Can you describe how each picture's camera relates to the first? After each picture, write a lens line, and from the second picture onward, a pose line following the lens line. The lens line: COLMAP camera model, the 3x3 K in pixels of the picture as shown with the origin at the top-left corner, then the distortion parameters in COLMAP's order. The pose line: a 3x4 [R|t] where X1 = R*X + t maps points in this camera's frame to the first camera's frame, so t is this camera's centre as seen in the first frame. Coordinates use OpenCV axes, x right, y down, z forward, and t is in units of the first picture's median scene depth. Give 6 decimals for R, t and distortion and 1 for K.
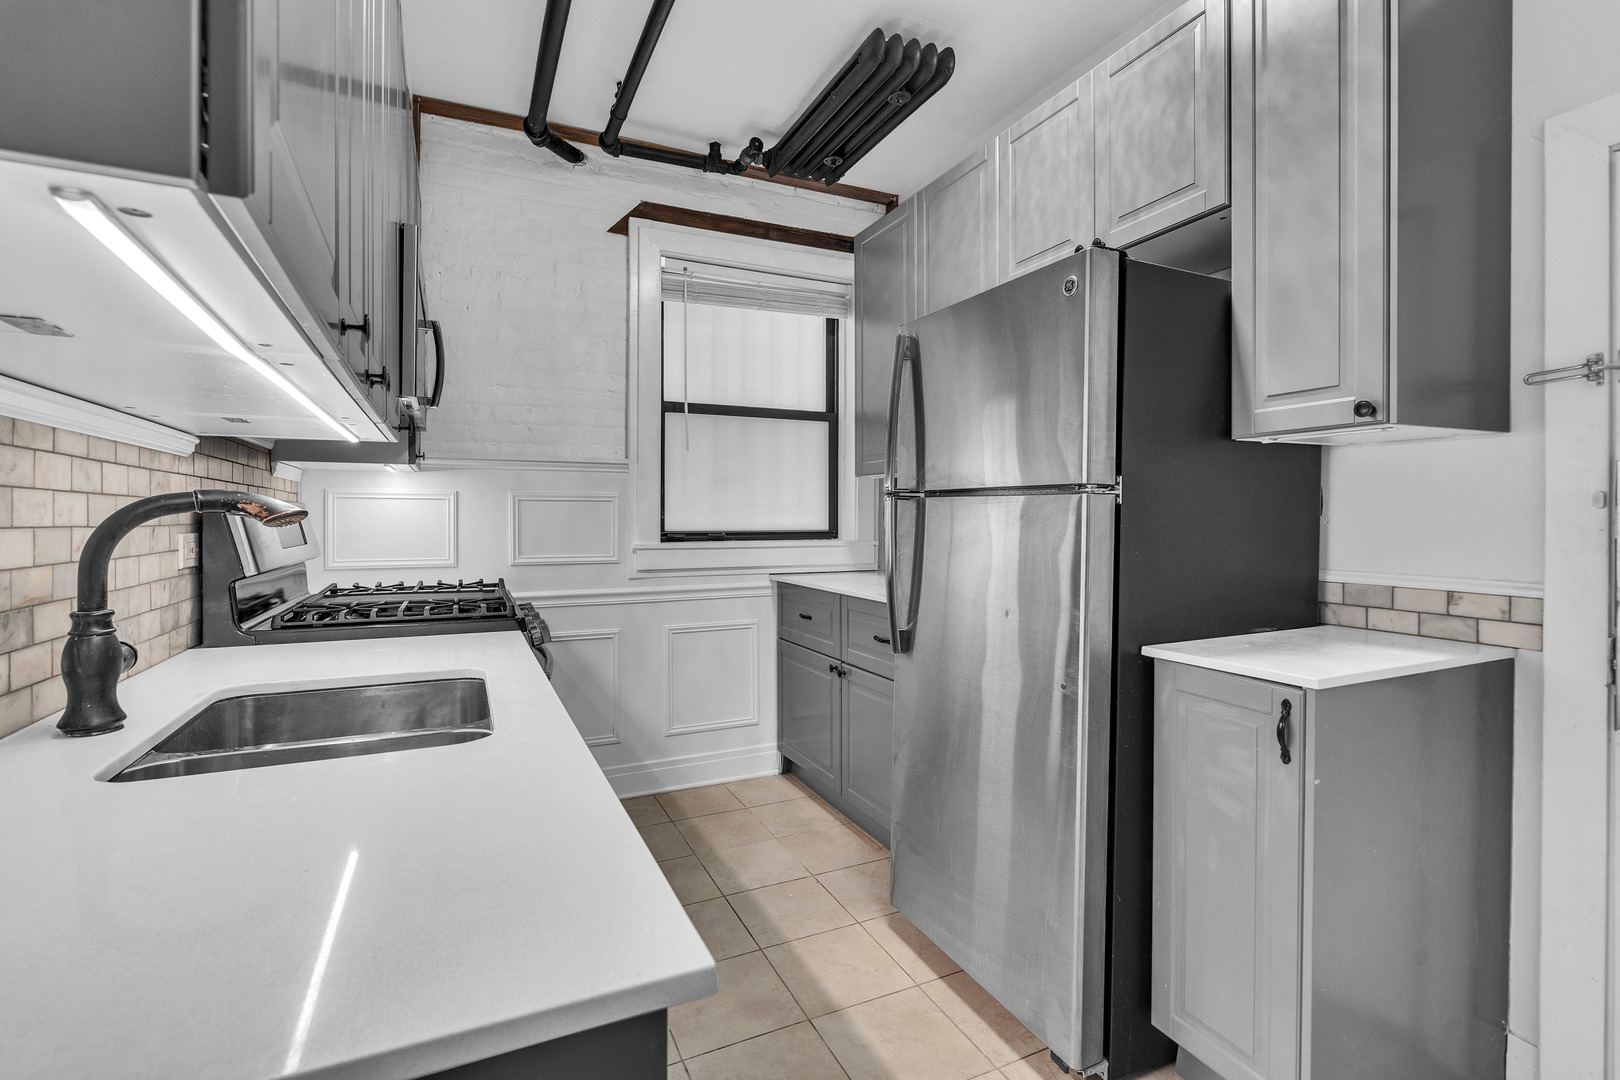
lens RADIAL K [[747.1, 0, 801.3], [0, 747.1, 532.9], [0, 0, 1]] dist [0.002427, 0.000026]
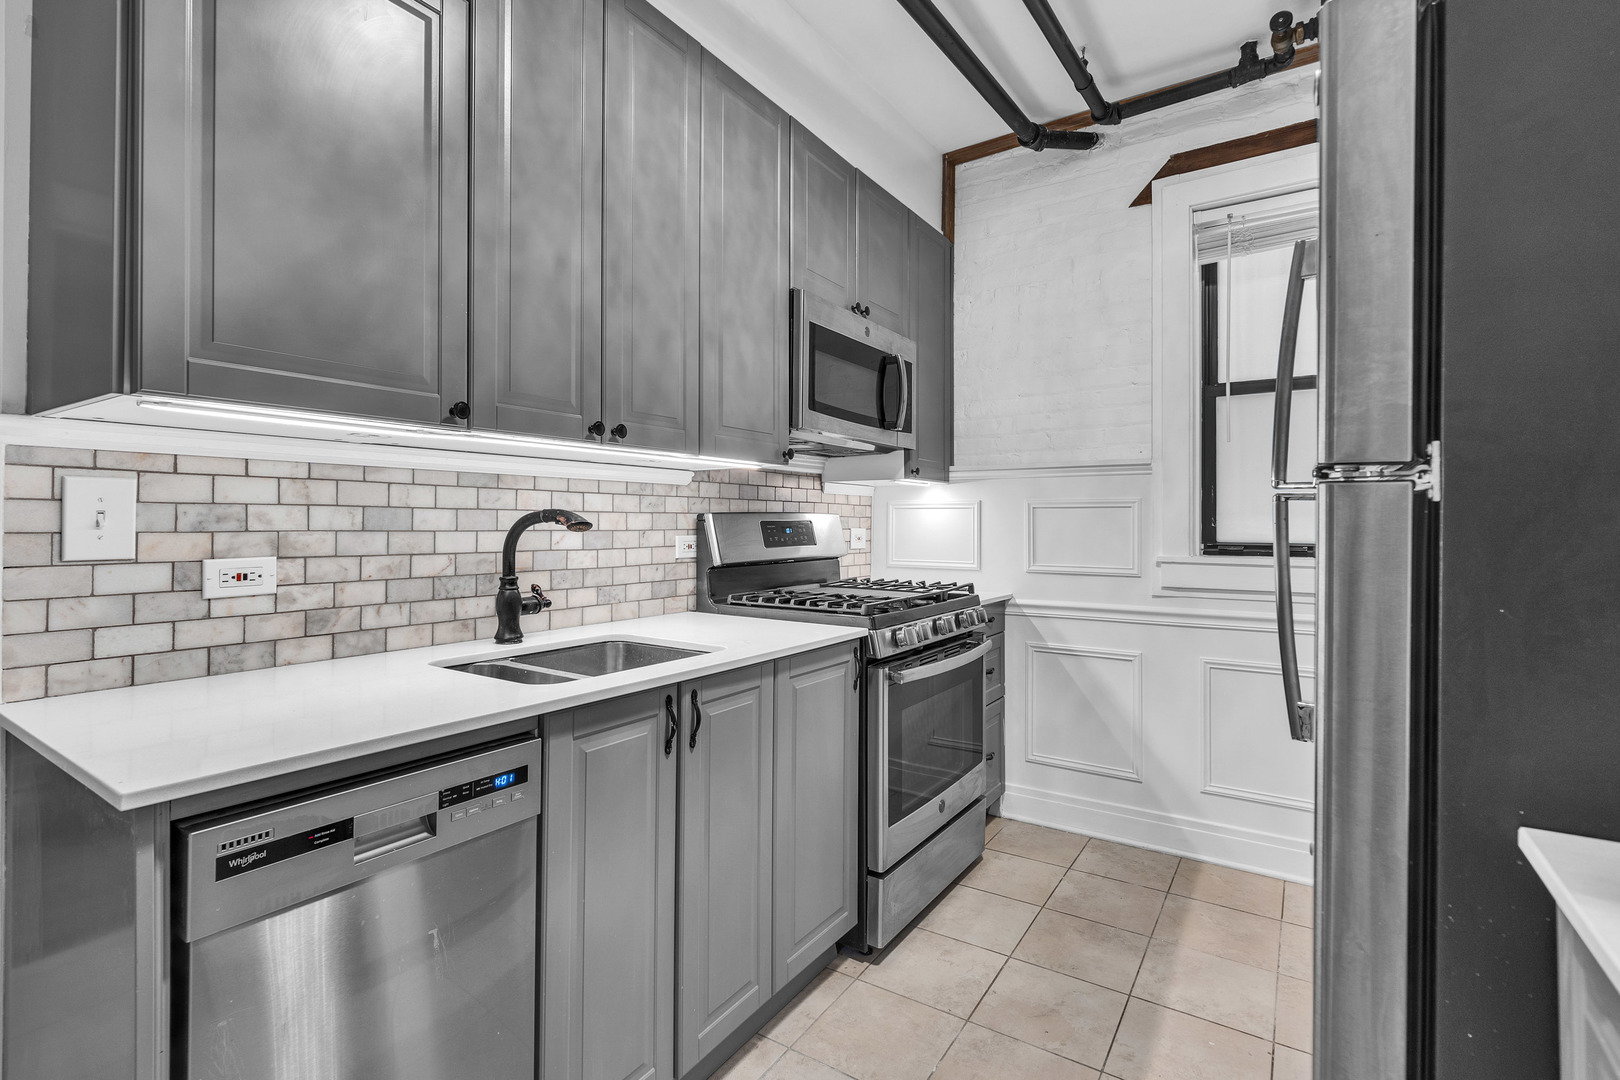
lens RADIAL K [[747.1, 0, 805.5], [0, 747.1, 526.9], [0, 0, 1]] dist [0.002427, 0.000026]
pose [[0.518539, 0.004899, -0.855040, 0.321146], [-0.018886, 0.999805, -0.005726, -0.006414], [0.854846, 0.019118, 0.518530, 0.216984]]
